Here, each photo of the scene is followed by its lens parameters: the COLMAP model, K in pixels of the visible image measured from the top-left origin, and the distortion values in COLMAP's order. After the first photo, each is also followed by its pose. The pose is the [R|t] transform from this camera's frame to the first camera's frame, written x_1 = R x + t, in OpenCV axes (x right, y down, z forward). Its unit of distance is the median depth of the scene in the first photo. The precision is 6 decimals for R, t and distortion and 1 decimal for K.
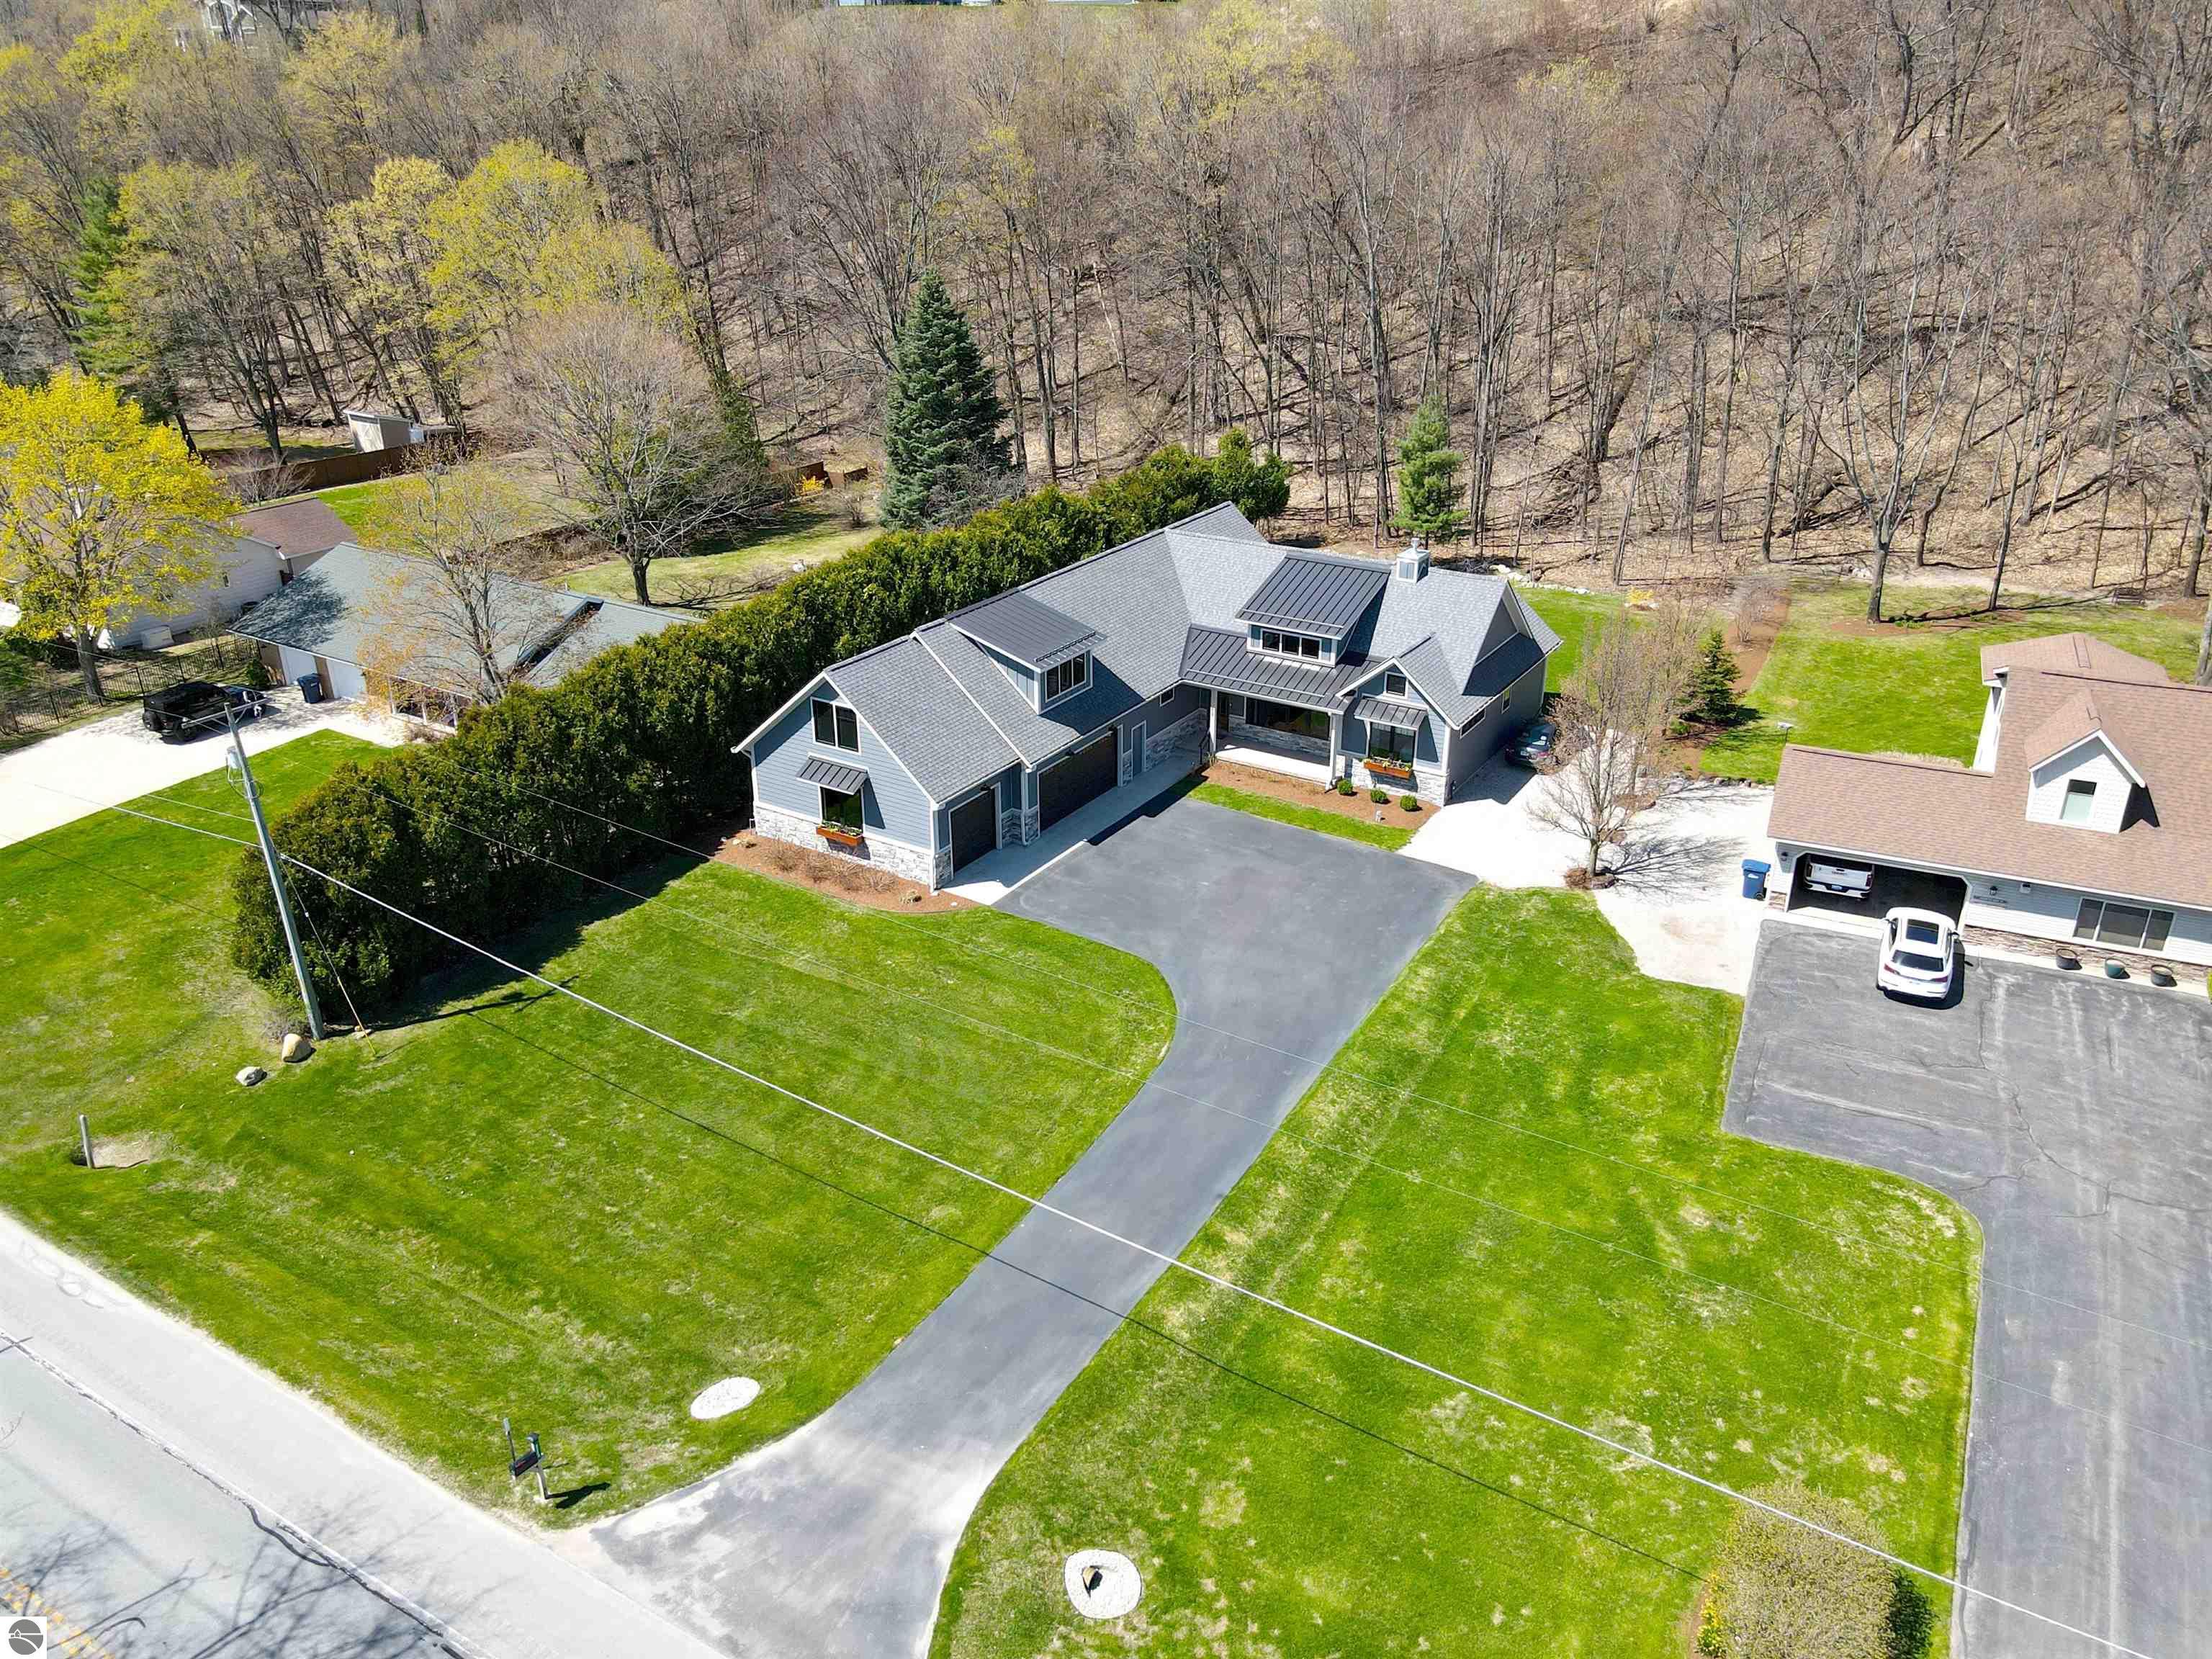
lens RADIAL K [[1579.3, 0, 1106.0], [0, 1579.3, 829.5], [0, 0, 1]] dist [0.018296, 0.001149]
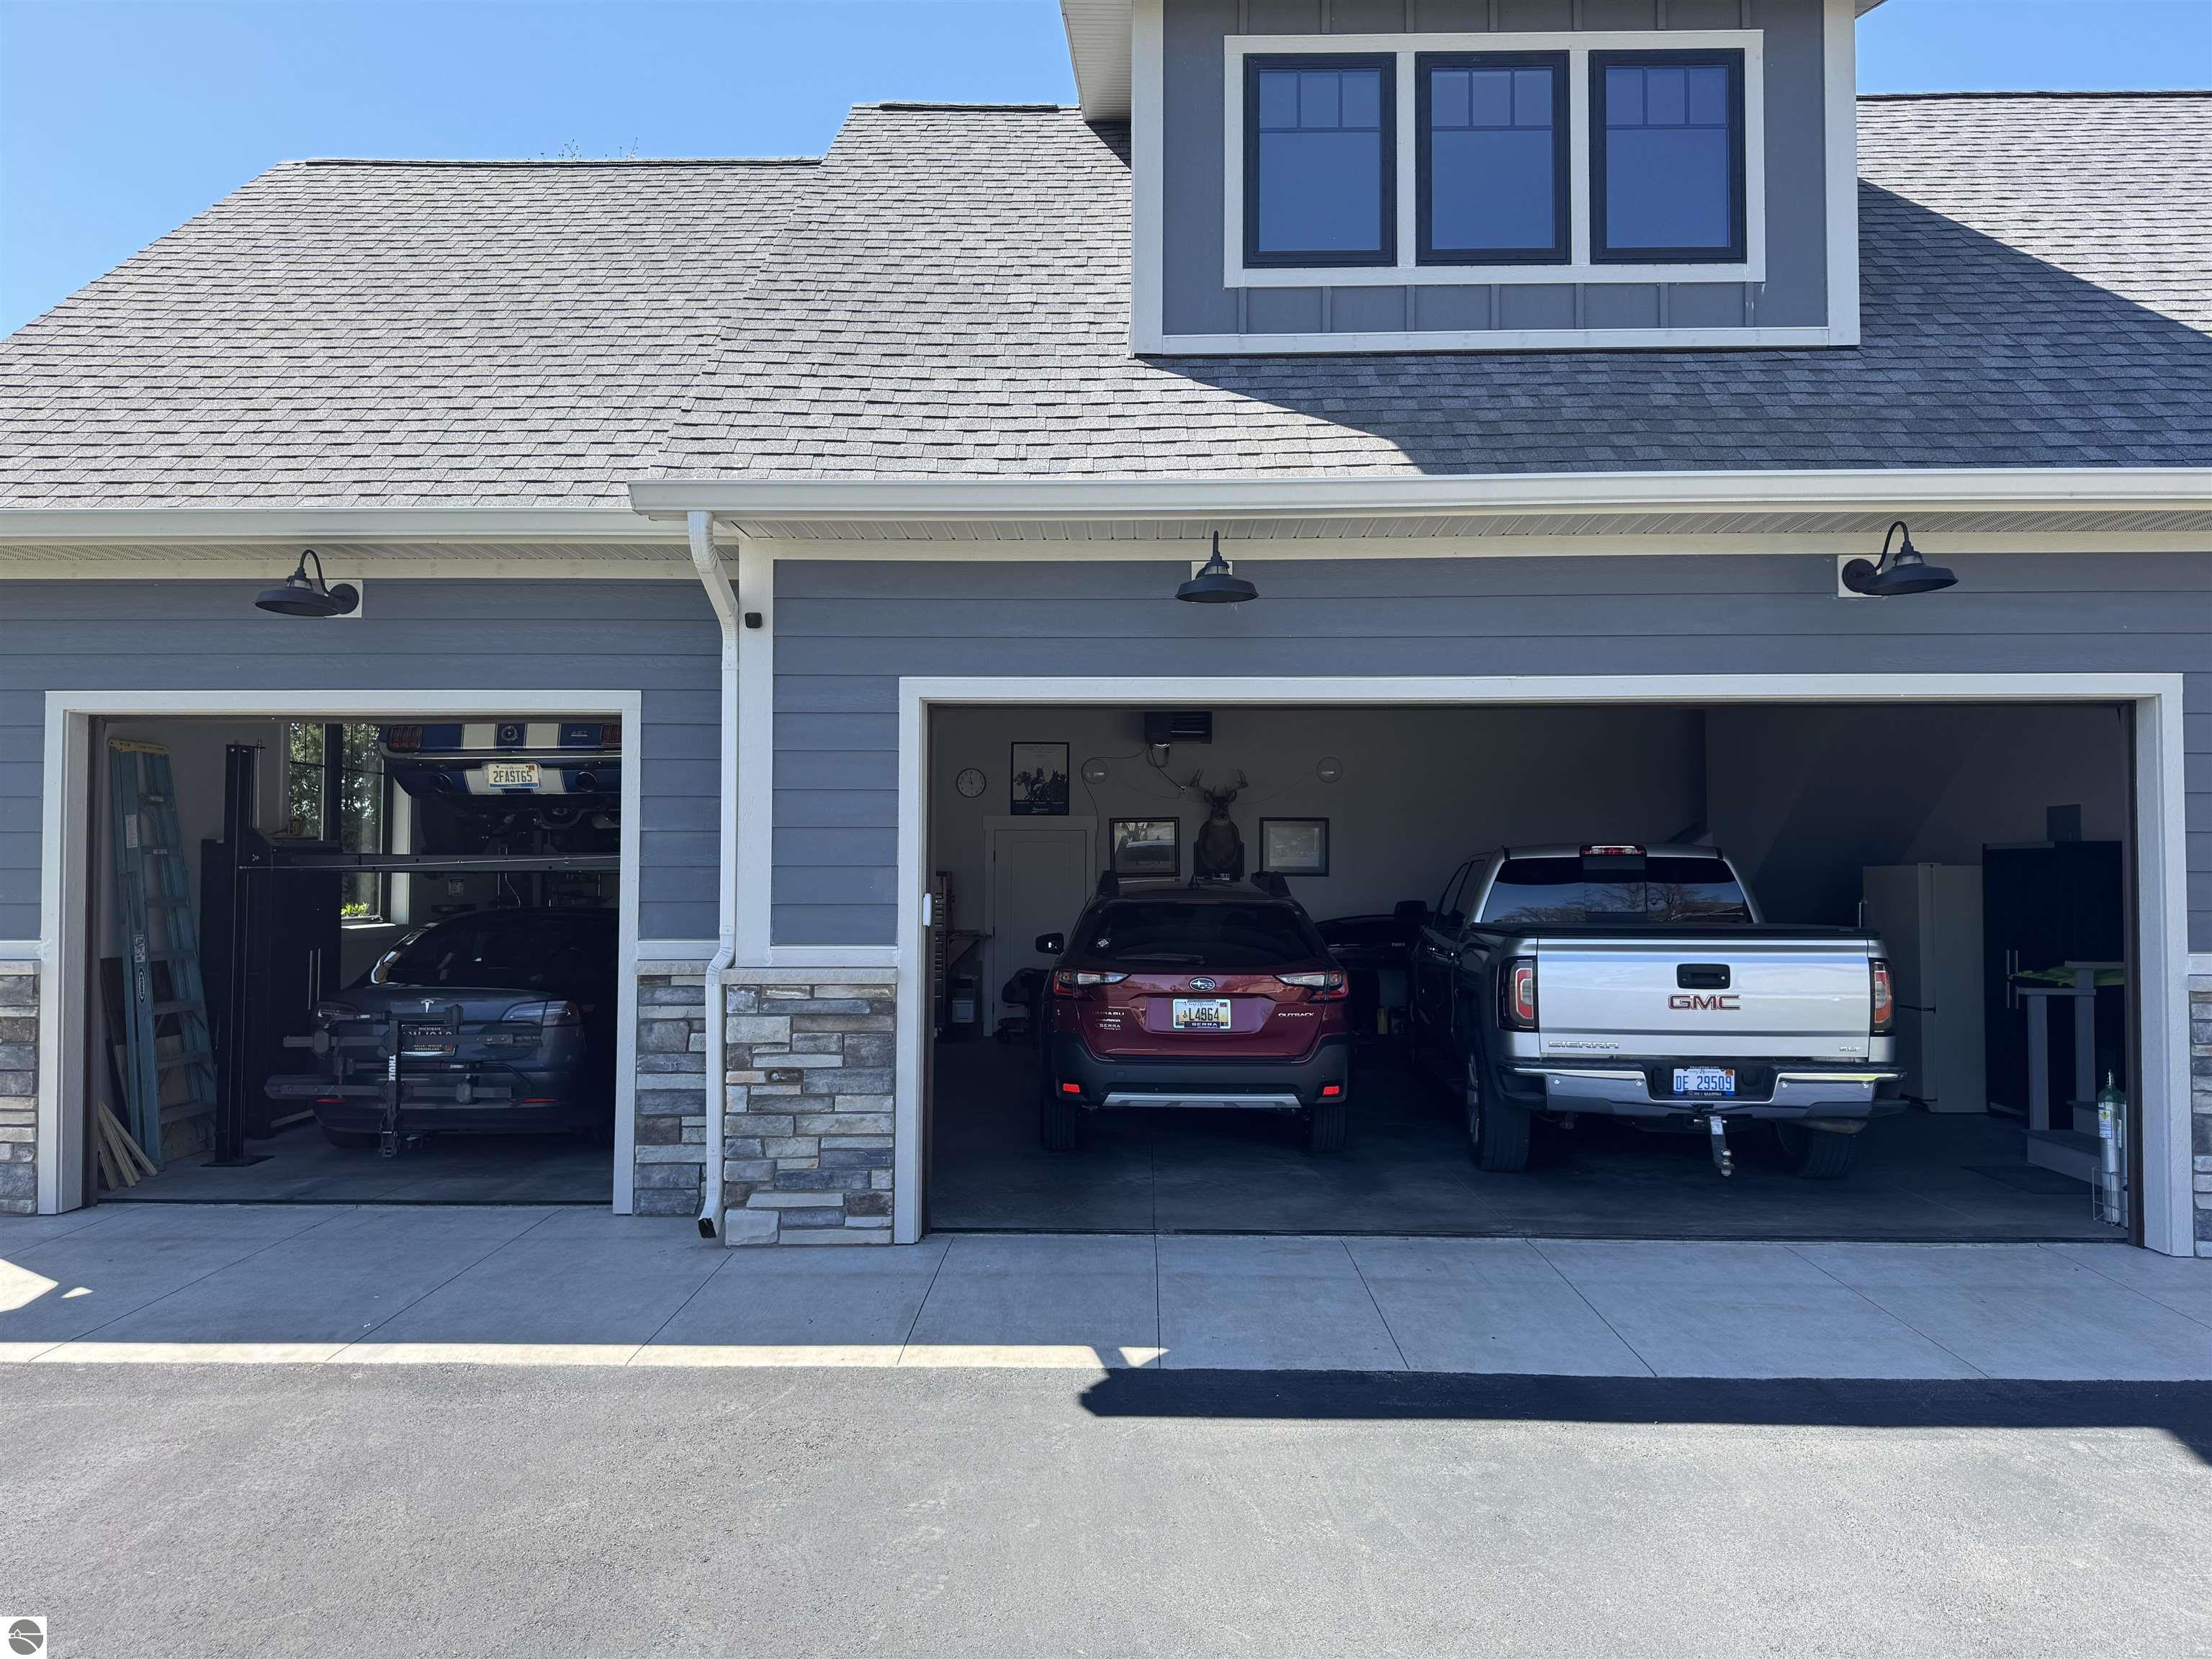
lens RADIAL K [[1518.7, 0, 1106.0], [0, 1518.7, 829.5], [0, 0, 1]] dist [0.041239, -0.057230]
pose [[0.514235, -0.016584, -0.857489, 0.071230], [-0.356485, 0.905220, -0.231291, -0.001686], [0.780052, 0.424620, 0.459584, 0.952895]]
